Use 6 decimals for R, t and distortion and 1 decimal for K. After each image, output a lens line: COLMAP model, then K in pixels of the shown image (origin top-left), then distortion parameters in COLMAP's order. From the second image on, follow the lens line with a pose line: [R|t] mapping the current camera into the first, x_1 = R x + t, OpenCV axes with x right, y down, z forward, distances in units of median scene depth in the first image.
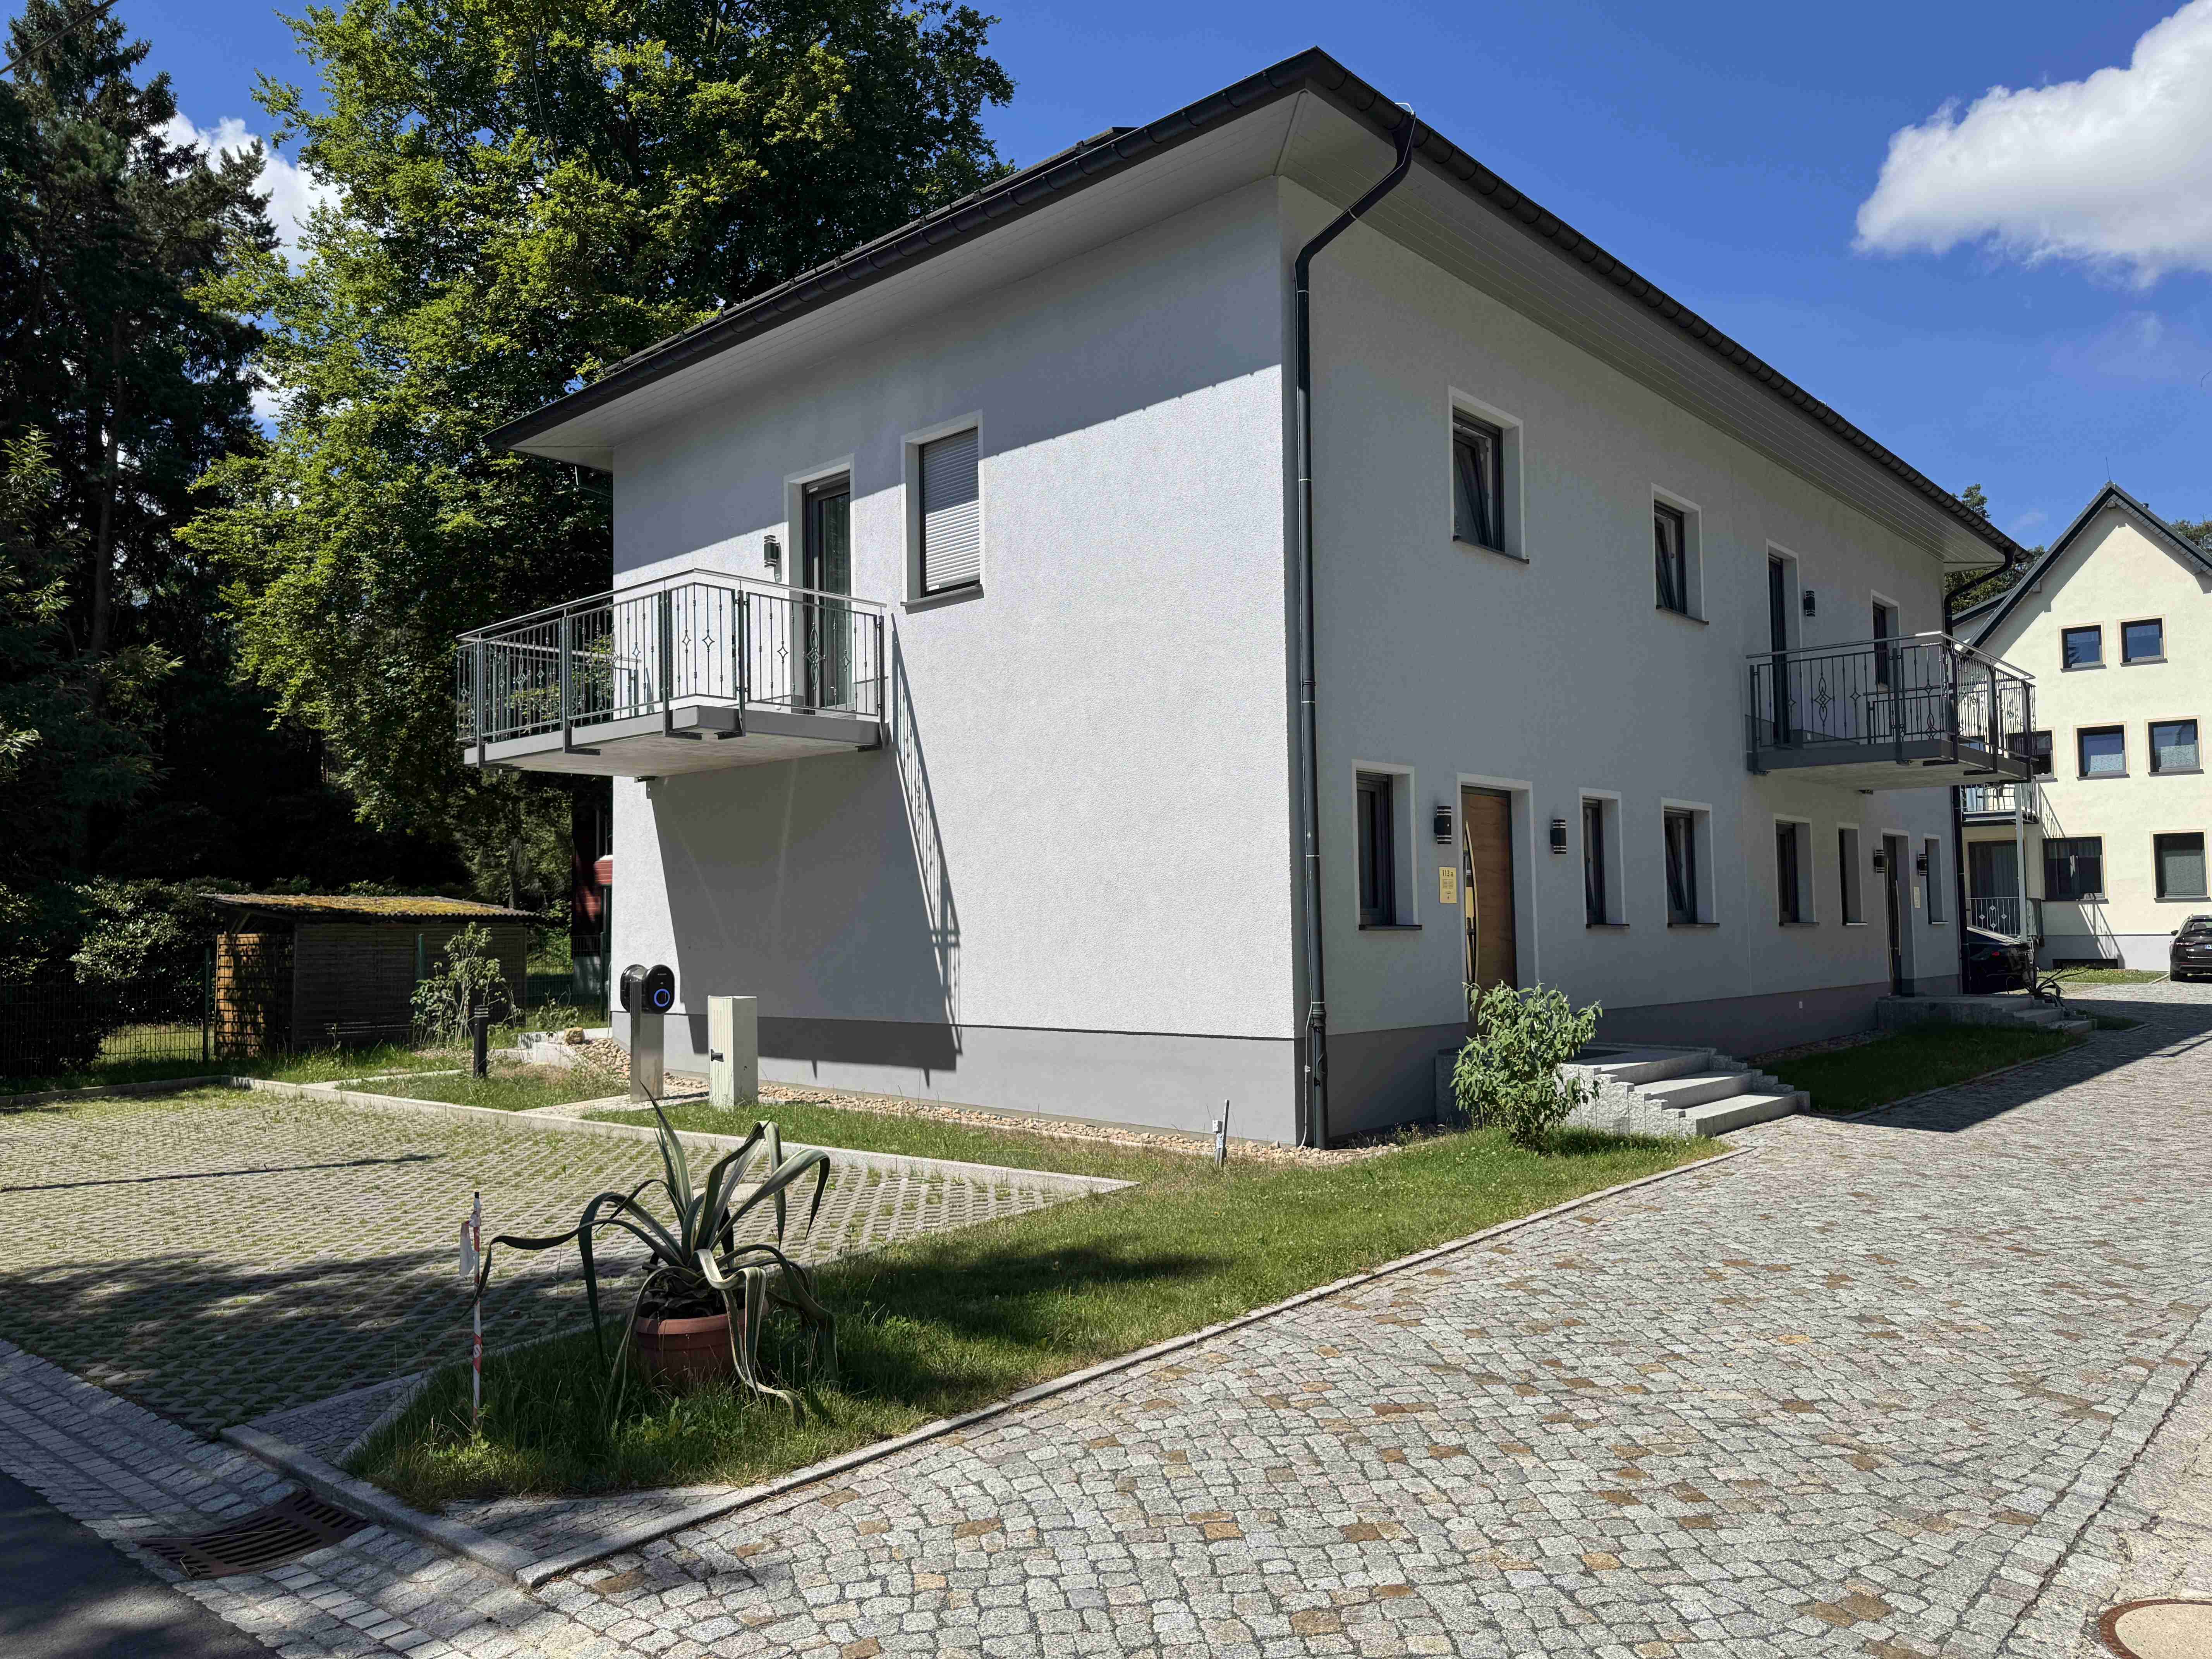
lens RADIAL K [[1578.8, 0, 1106.0], [0, 1578.8, 829.5], [0, 0, 1]] dist [0.003312, -0.000982]
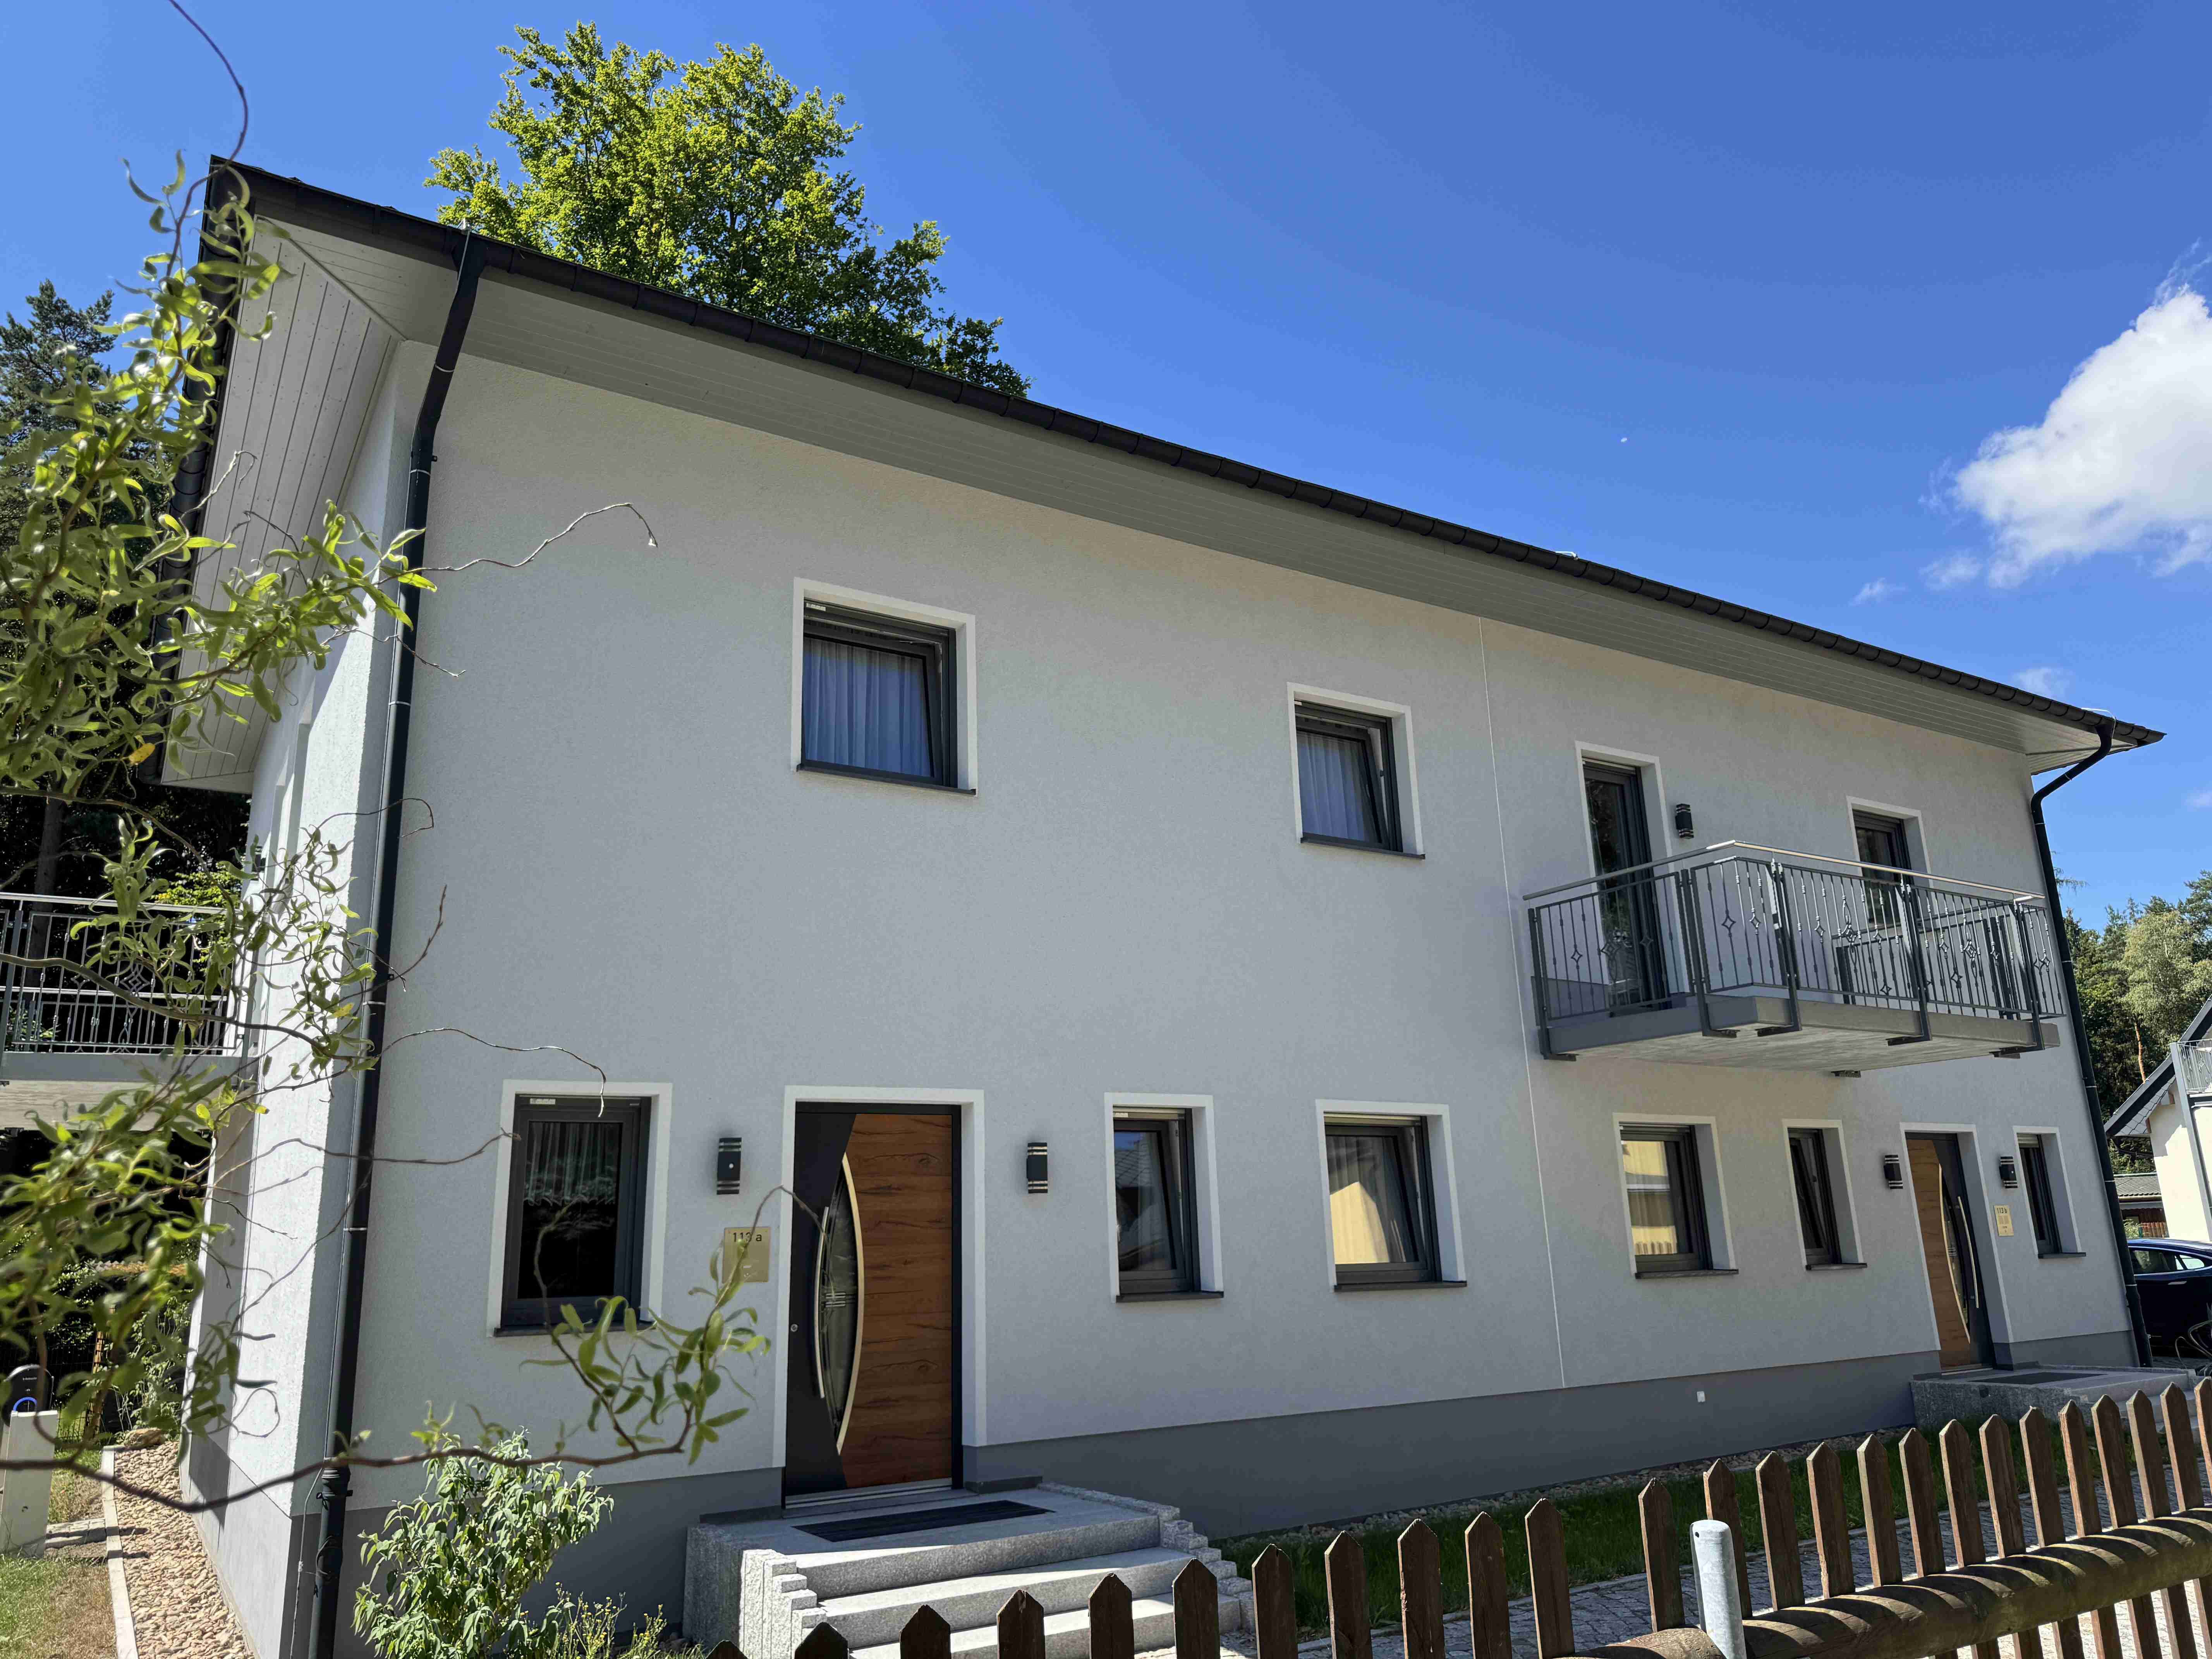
lens RADIAL K [[1578.8, 0, 1106.0], [0, 1578.8, 829.5], [0, 0, 1]] dist [0.003312, -0.000982]
pose [[0.964530, -0.087956, -0.248888, 0.332426], [0.037614, 0.979029, -0.200218, -0.001463], [0.261279, 0.183755, 0.947612, 0.209126]]
